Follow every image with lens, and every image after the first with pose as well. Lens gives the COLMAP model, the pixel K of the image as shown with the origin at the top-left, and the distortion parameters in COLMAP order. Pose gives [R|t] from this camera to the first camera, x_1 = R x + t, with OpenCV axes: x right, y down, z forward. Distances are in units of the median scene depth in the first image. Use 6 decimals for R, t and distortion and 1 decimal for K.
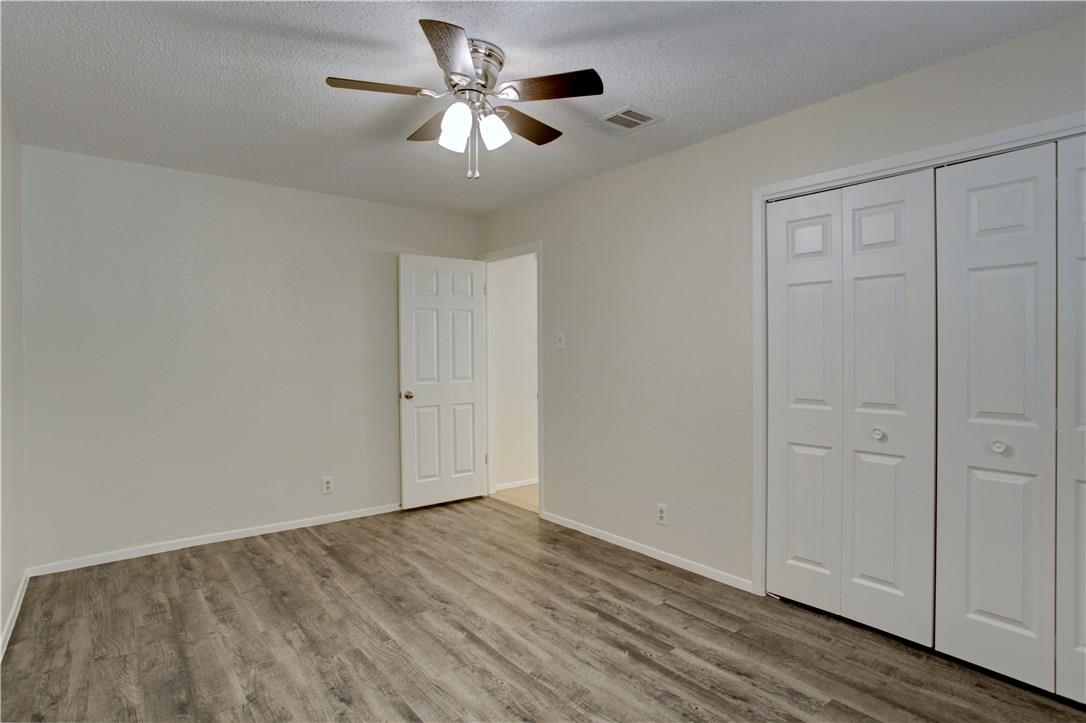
lens RADIAL K [[548.3, 0, 543.0], [0, 548.3, 361.5], [0, 0, 1]] dist [-0.067237, 0.021881]
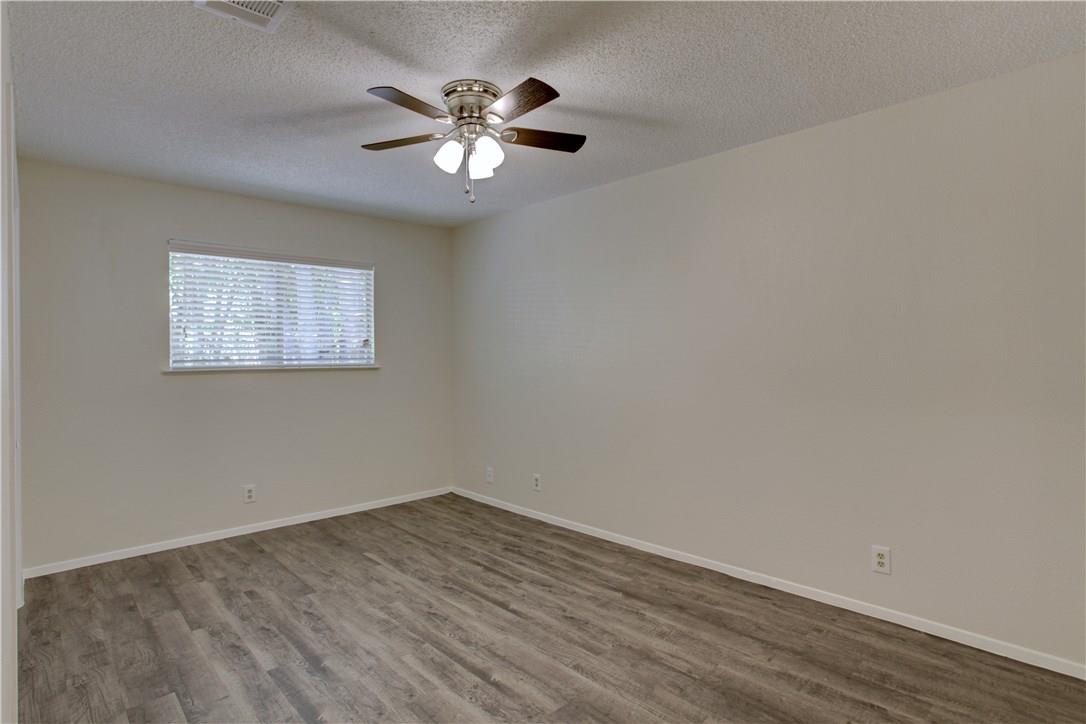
lens RADIAL K [[548.3, 0, 543.0], [0, 548.3, 362.0], [0, 0, 1]] dist [-0.067237, 0.021881]
pose [[-0.996398, 0.010094, -0.084193, -0.169842], [0.007253, 0.999396, 0.033984, -0.042708], [0.084485, 0.033251, -0.995870, 1.992964]]
